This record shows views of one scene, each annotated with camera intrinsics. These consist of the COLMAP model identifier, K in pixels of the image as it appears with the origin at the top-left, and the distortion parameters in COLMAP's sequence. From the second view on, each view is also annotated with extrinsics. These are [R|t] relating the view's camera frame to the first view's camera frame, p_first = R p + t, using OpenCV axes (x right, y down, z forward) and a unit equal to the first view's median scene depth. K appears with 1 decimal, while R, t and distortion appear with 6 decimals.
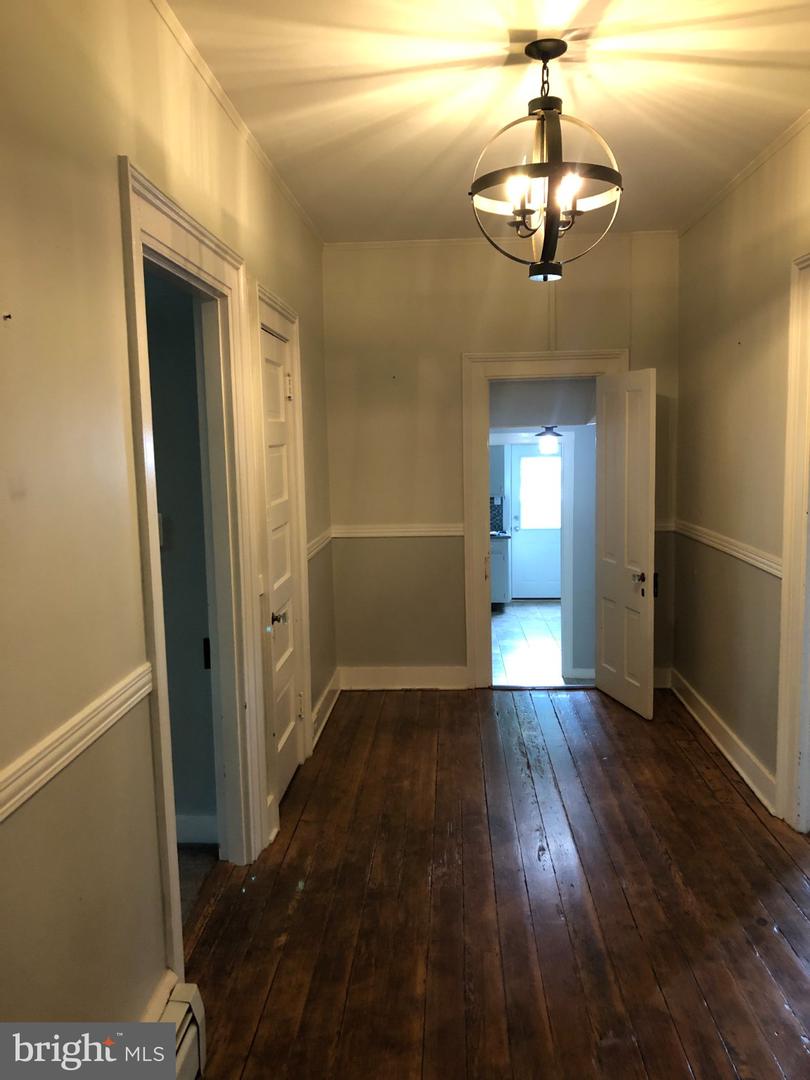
lens RADIAL K [[884.7, 0, 404.4], [0, 884.7, 540.9], [0, 0, 1]] dist [0.012053, -0.016919]
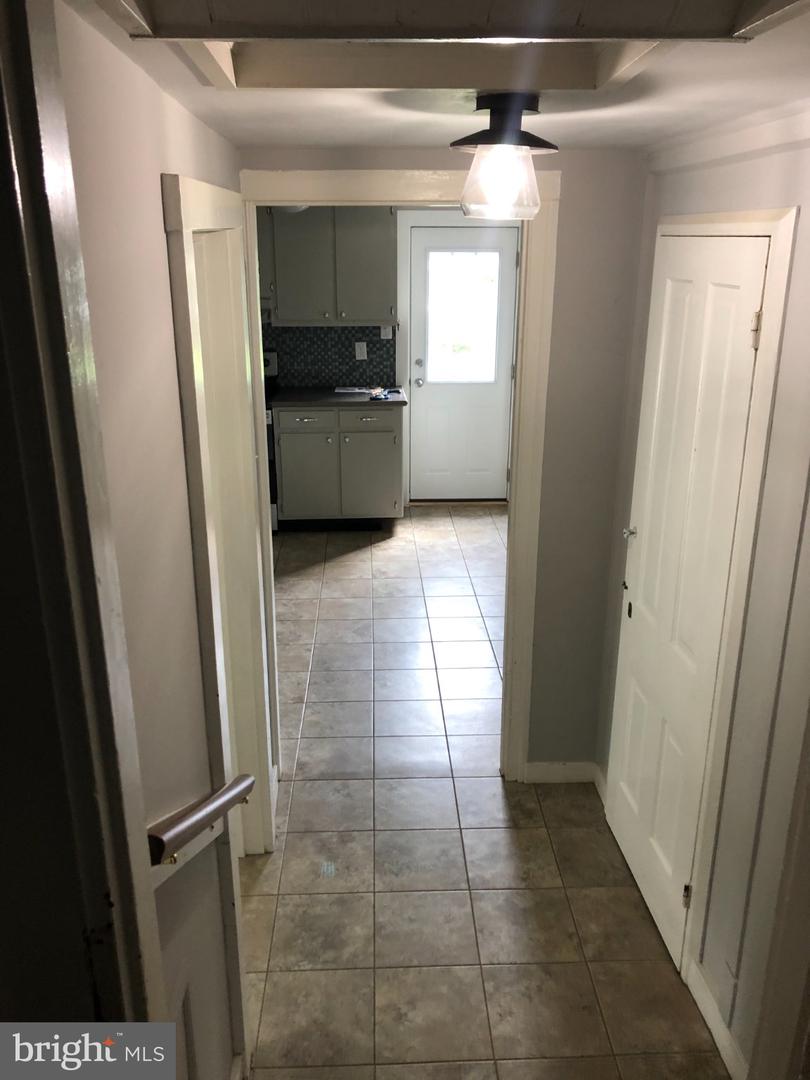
lens RADIAL K [[884.7, 0, 401.8], [0, 884.7, 539.9], [0, 0, 1]] dist [0.012053, -0.016919]
pose [[0.995772, -0.007017, 0.091594, 0.062827], [-0.013048, 0.976164, 0.216643, -0.038205], [-0.090931, -0.216922, 0.971945, 0.426778]]
